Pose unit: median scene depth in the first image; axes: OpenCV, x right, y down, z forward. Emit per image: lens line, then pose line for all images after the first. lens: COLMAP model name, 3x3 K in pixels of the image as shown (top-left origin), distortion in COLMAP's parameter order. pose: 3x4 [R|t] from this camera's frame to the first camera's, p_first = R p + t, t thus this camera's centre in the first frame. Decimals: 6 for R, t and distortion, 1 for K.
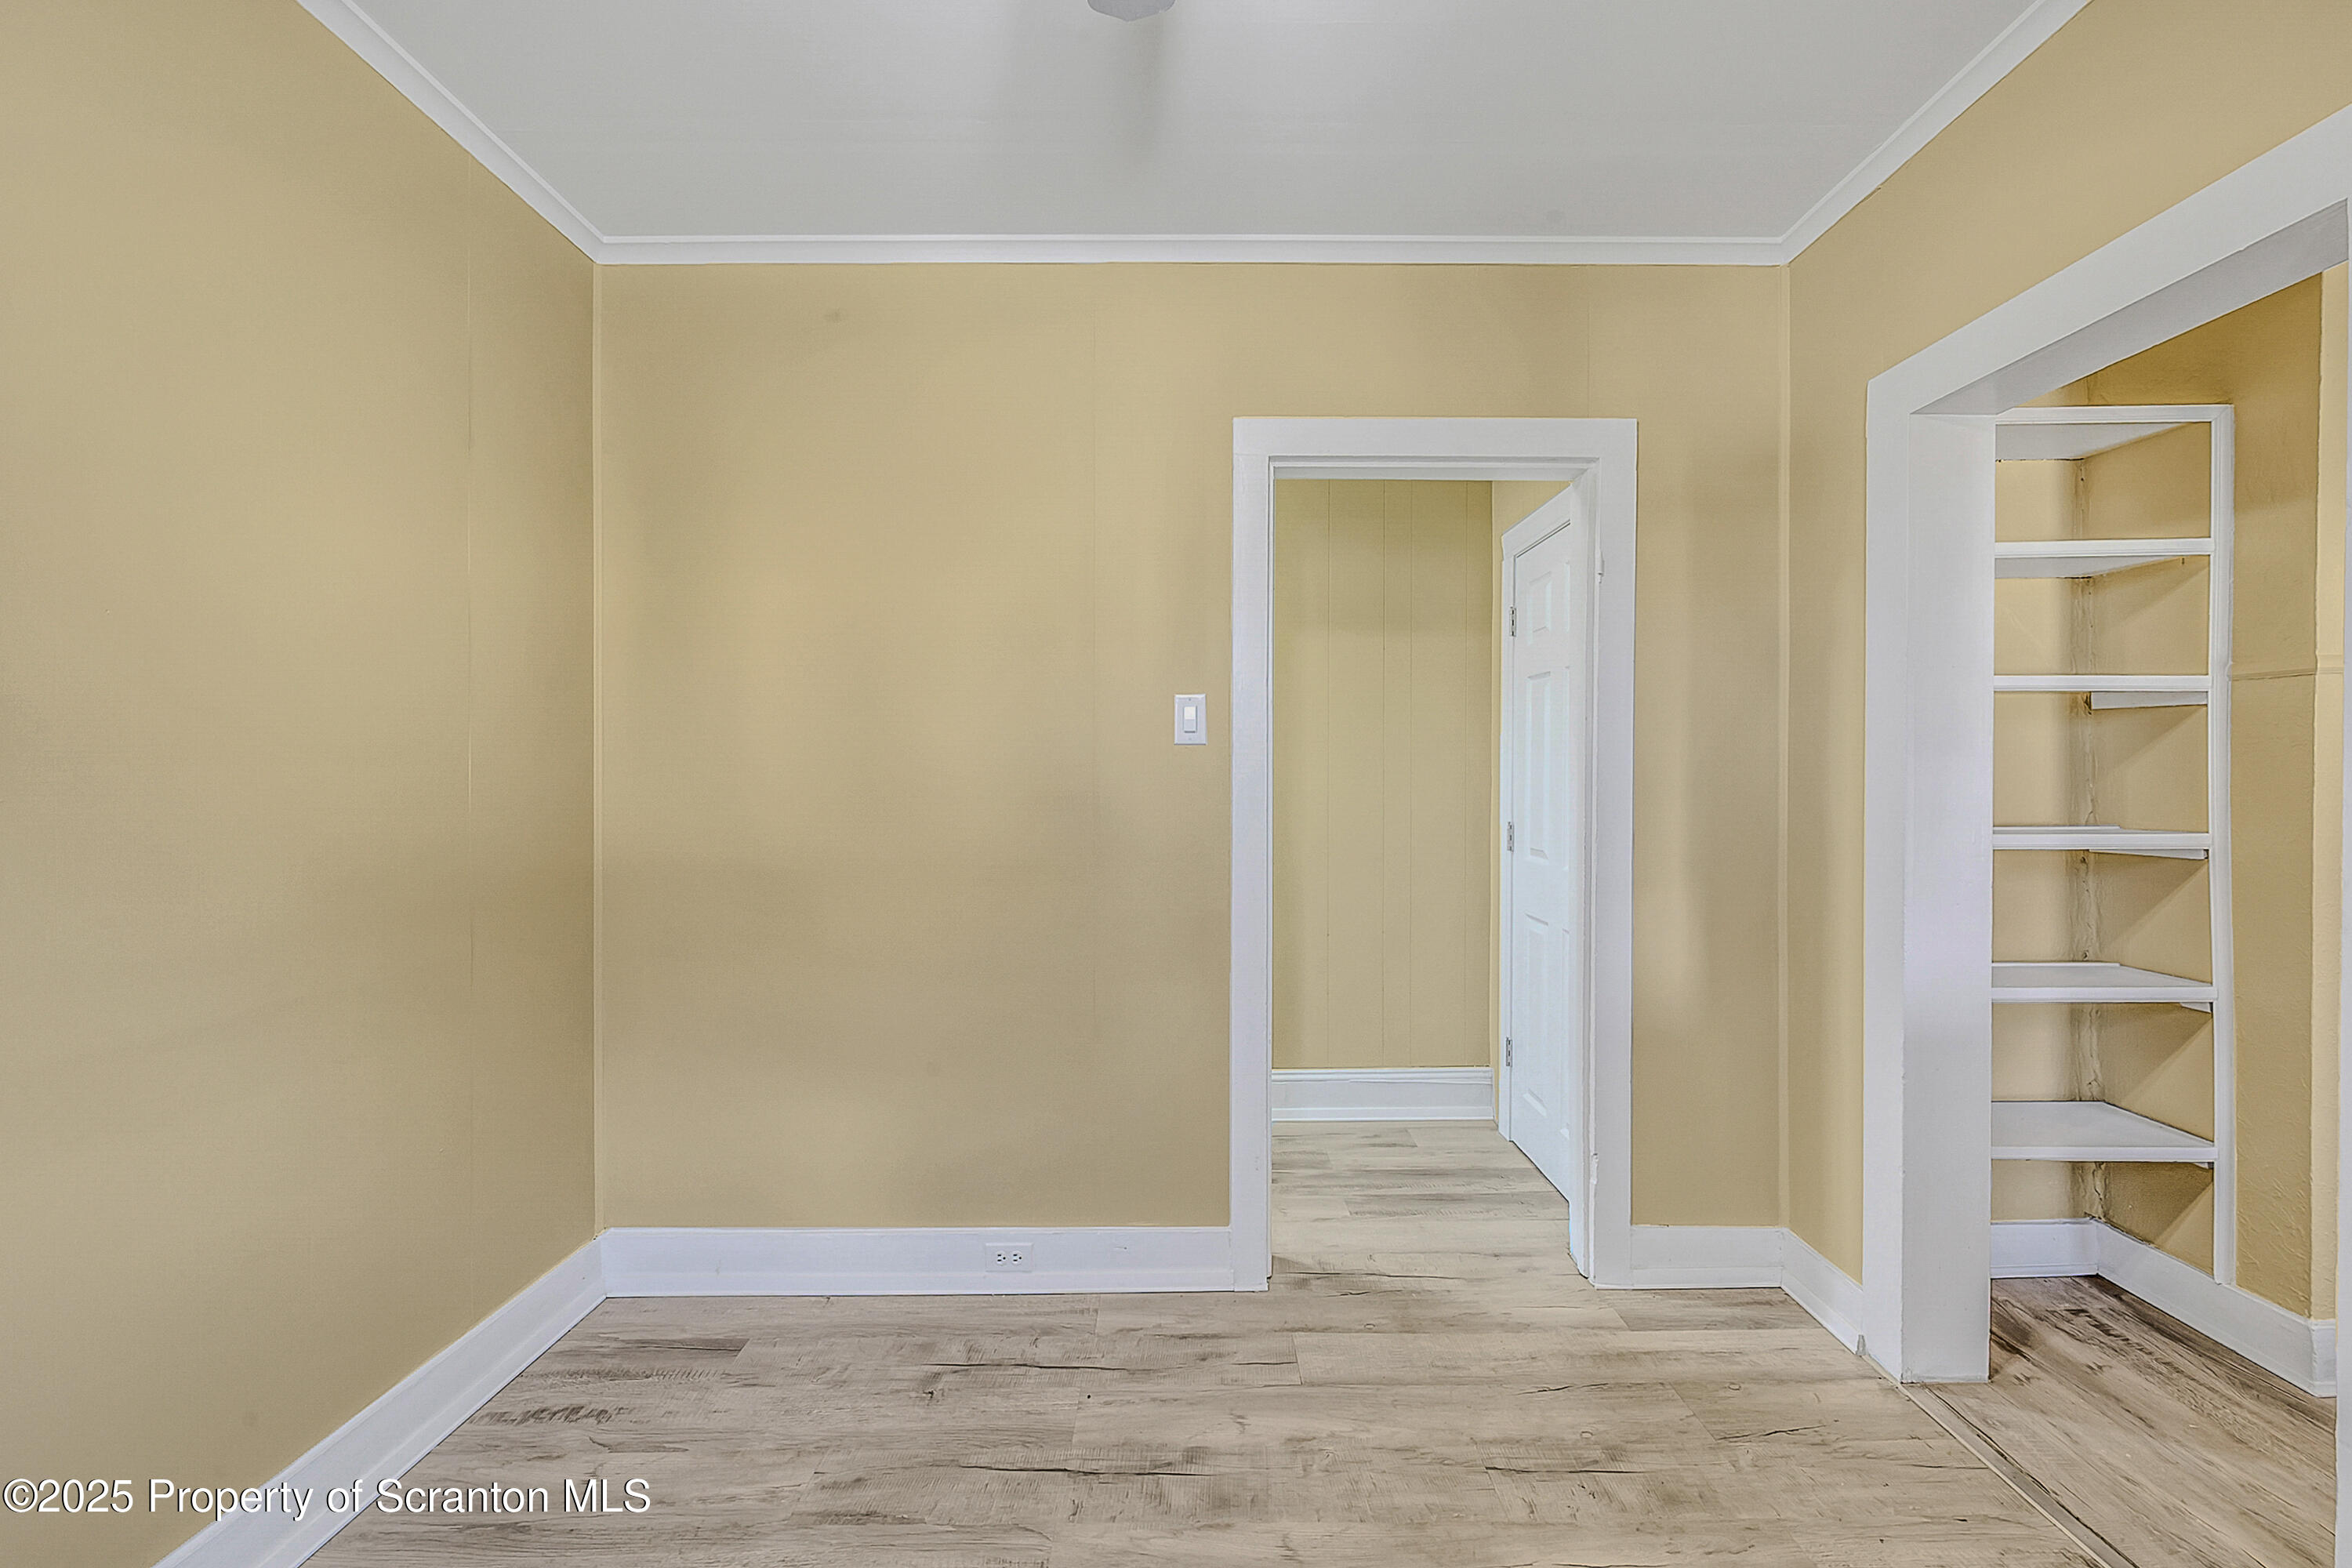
lens RADIAL K [[908.3, 0, 1176.0], [0, 908.3, 784.0], [0, 0, 1]] dist [0.000416, 0.000121]
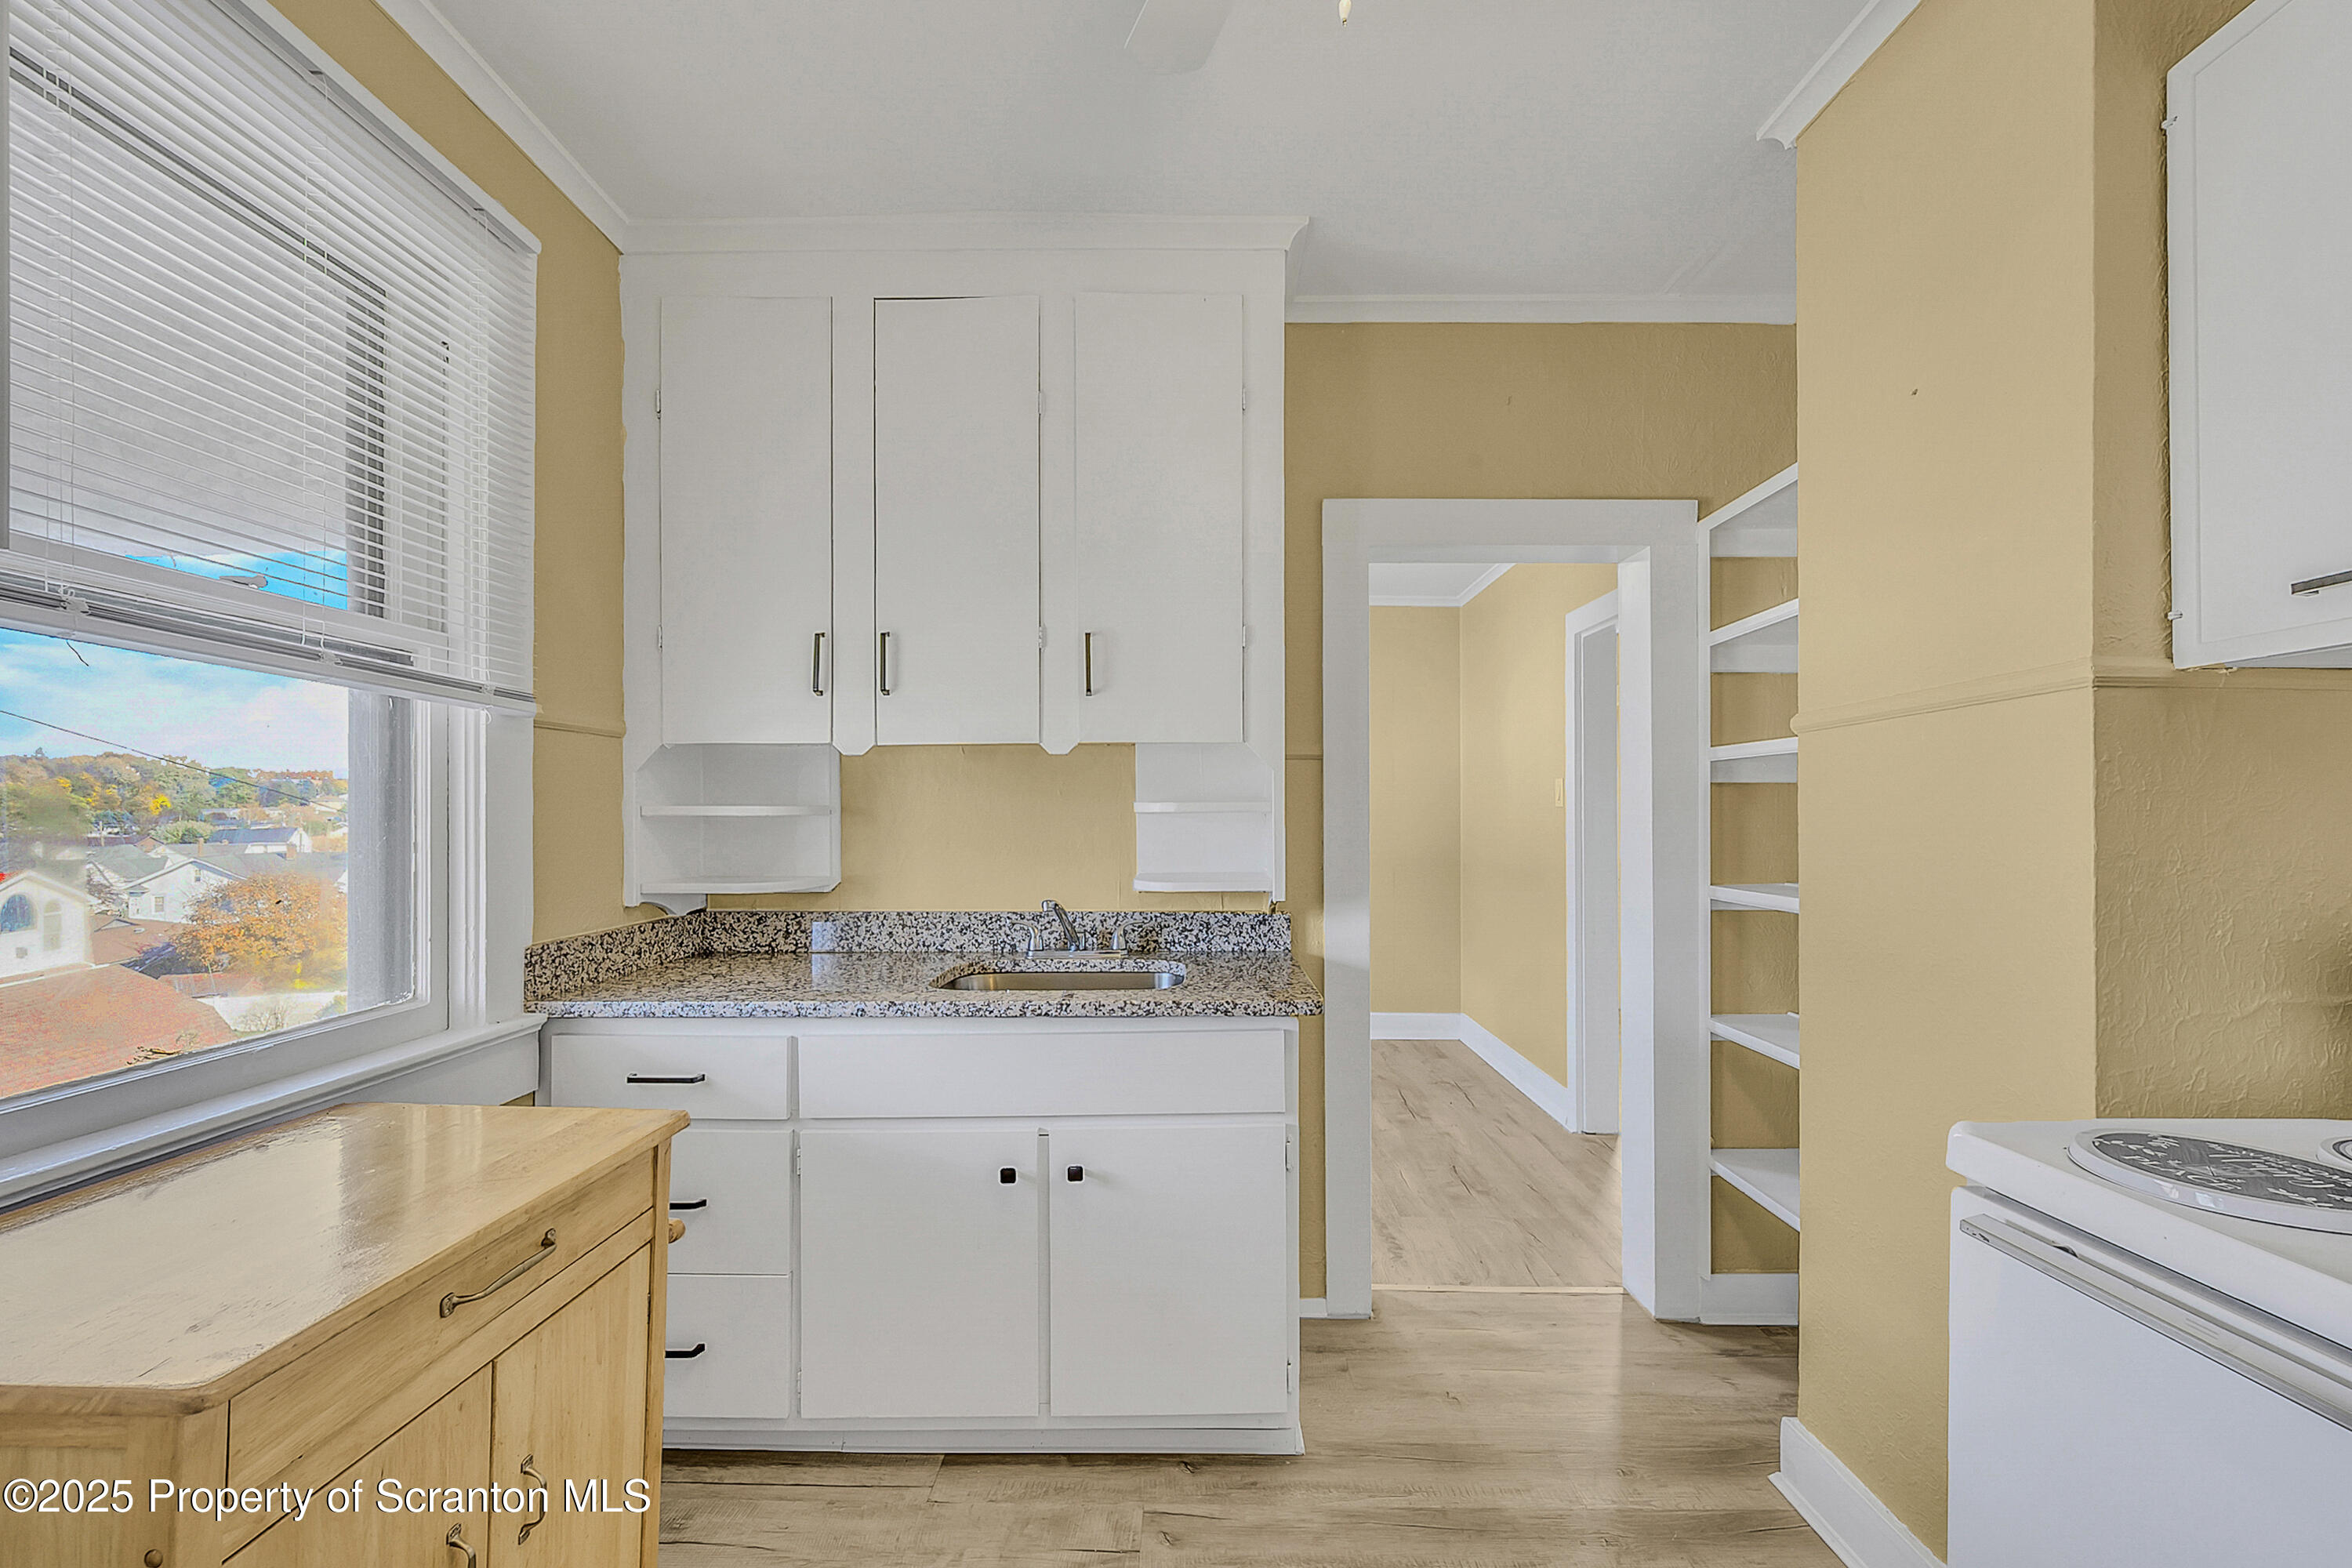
lens RADIAL K [[951.3, 0, 1213.2], [0, 951.3, 799.2], [0, 0, 1]] dist [-0.009393, 0.000175]
pose [[0.008305, -0.020026, -0.999765, 2.124563], [-0.006448, 0.999778, -0.020080, -0.007164], [0.999945, 0.006613, 0.008174, 0.389801]]
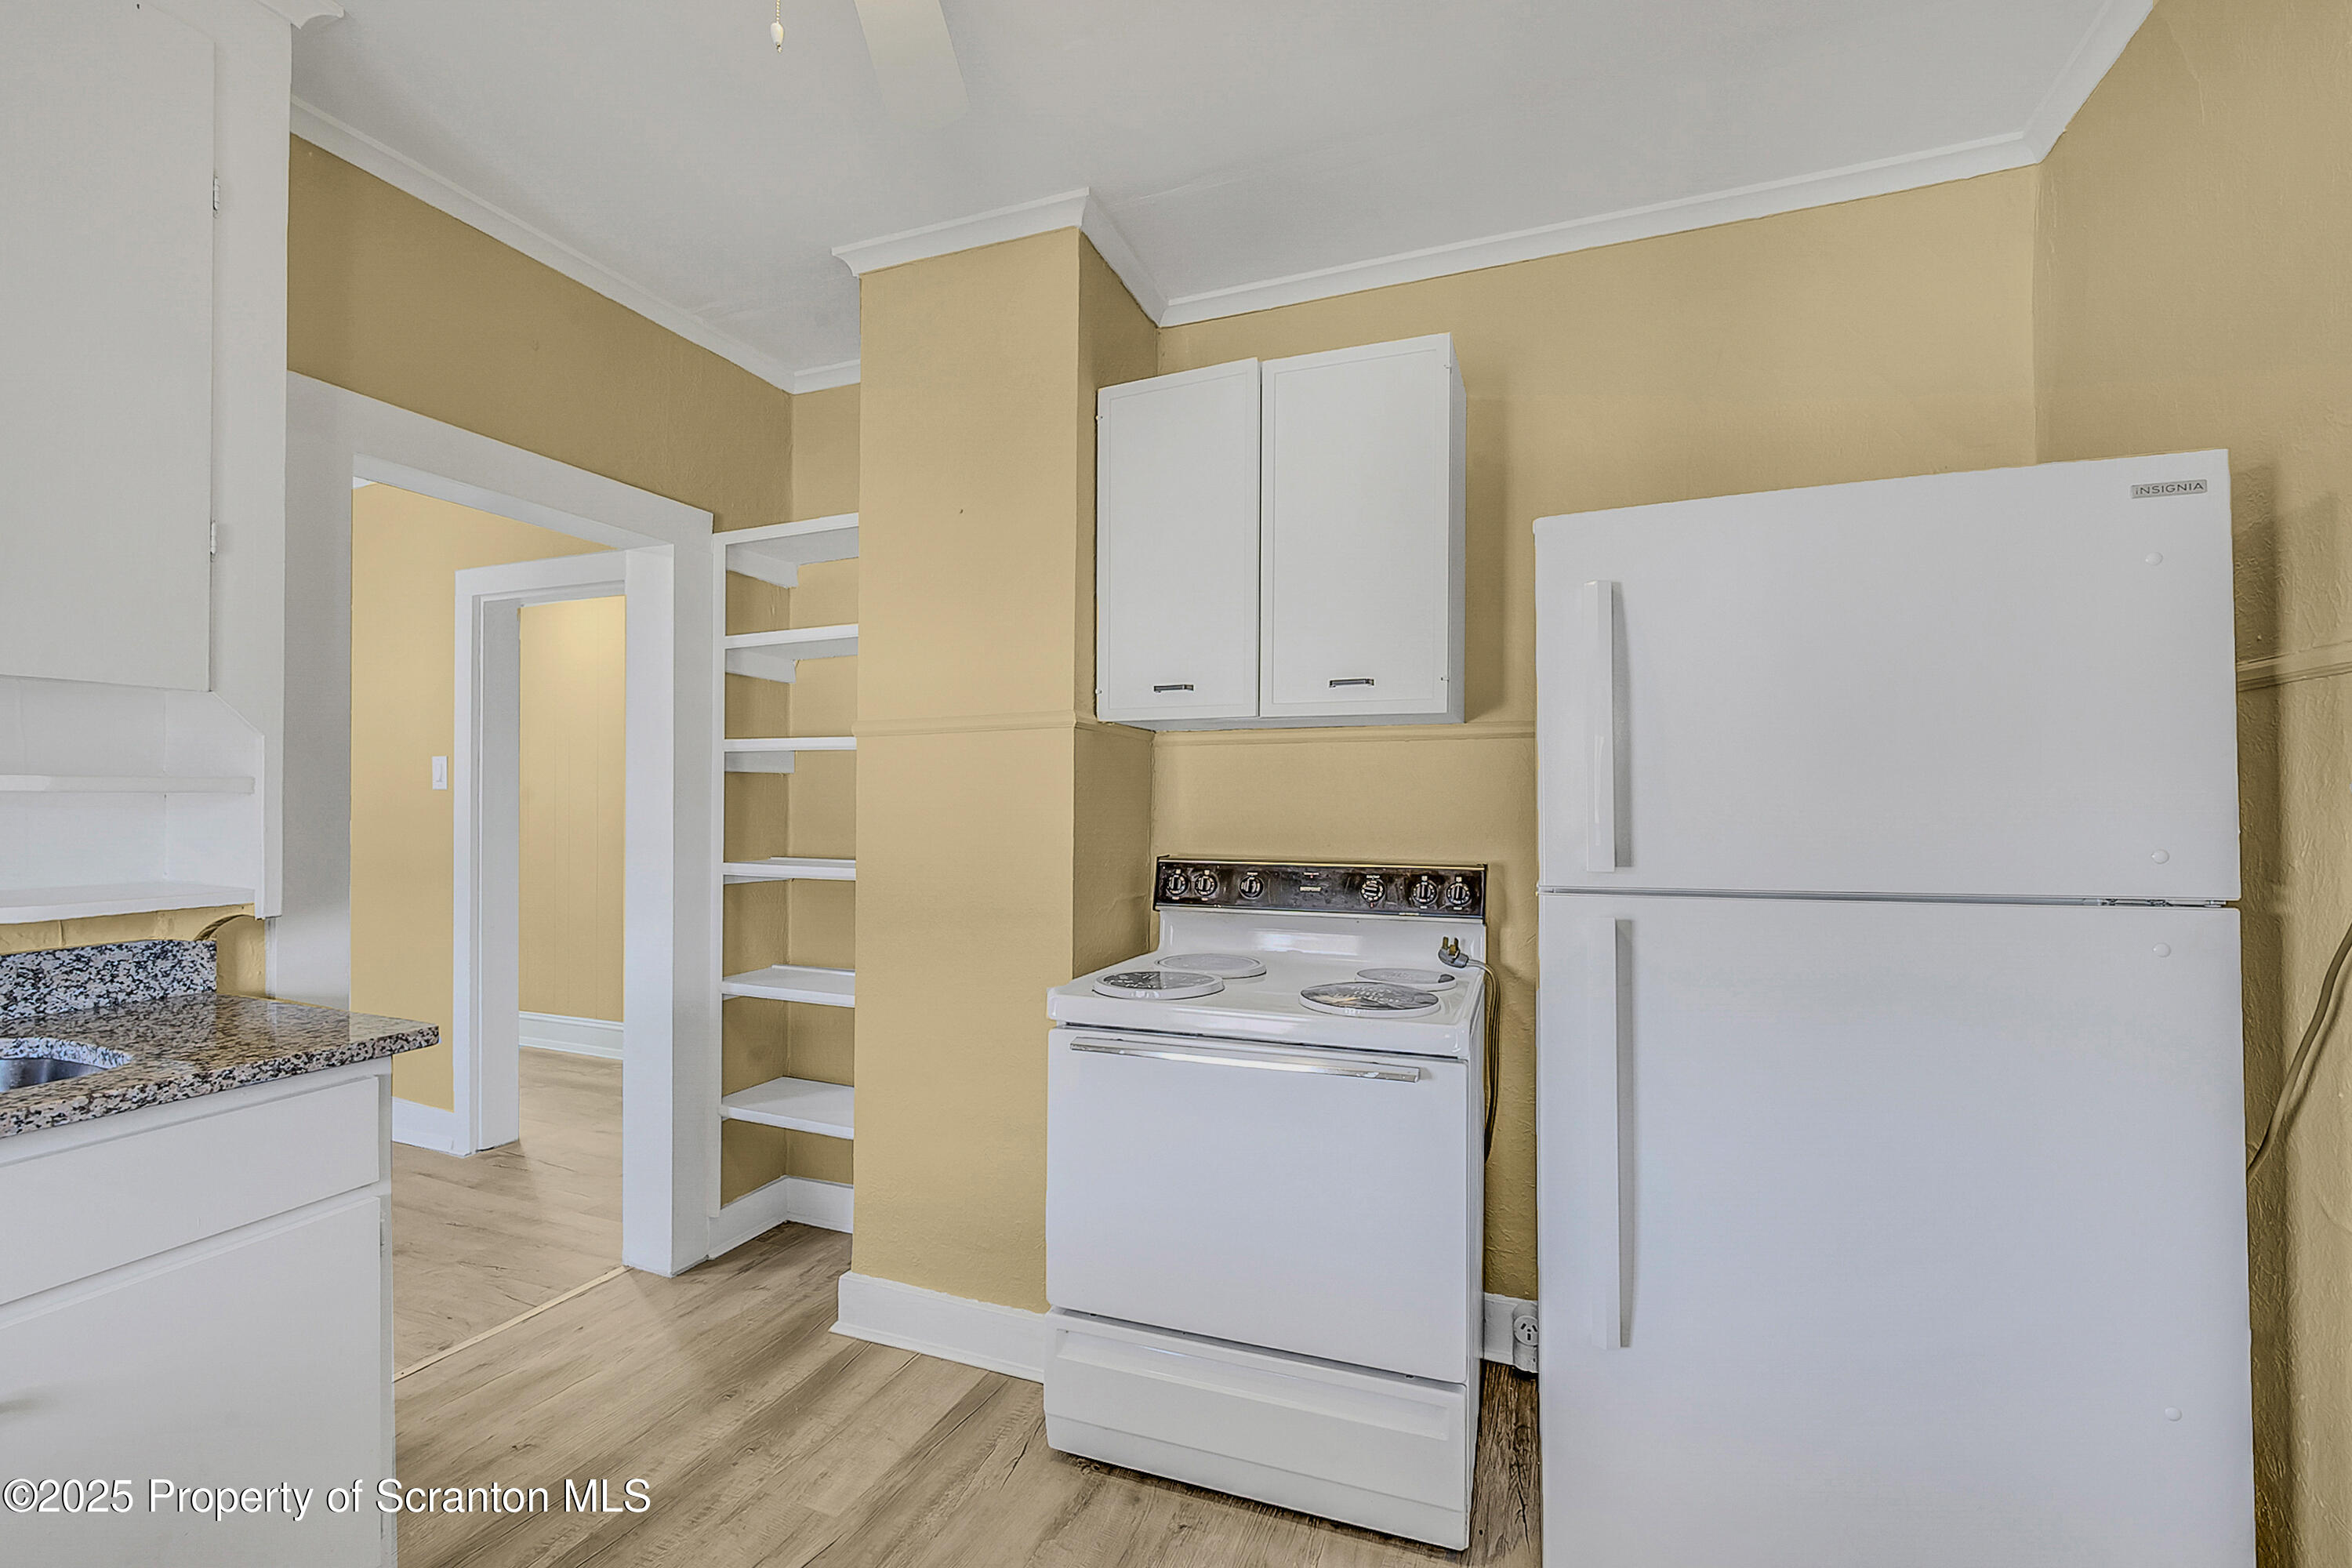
lens RADIAL K [[940.1, 0, 1176.0], [0, 940.1, 784.0], [0, 0, 1]] dist [-0.000065, 0.000076]
pose [[0.926423, -0.005671, -0.376442, 2.020380], [-0.004511, 0.999648, -0.026161, -0.005610], [0.376457, 0.025934, 0.926071, 0.021428]]
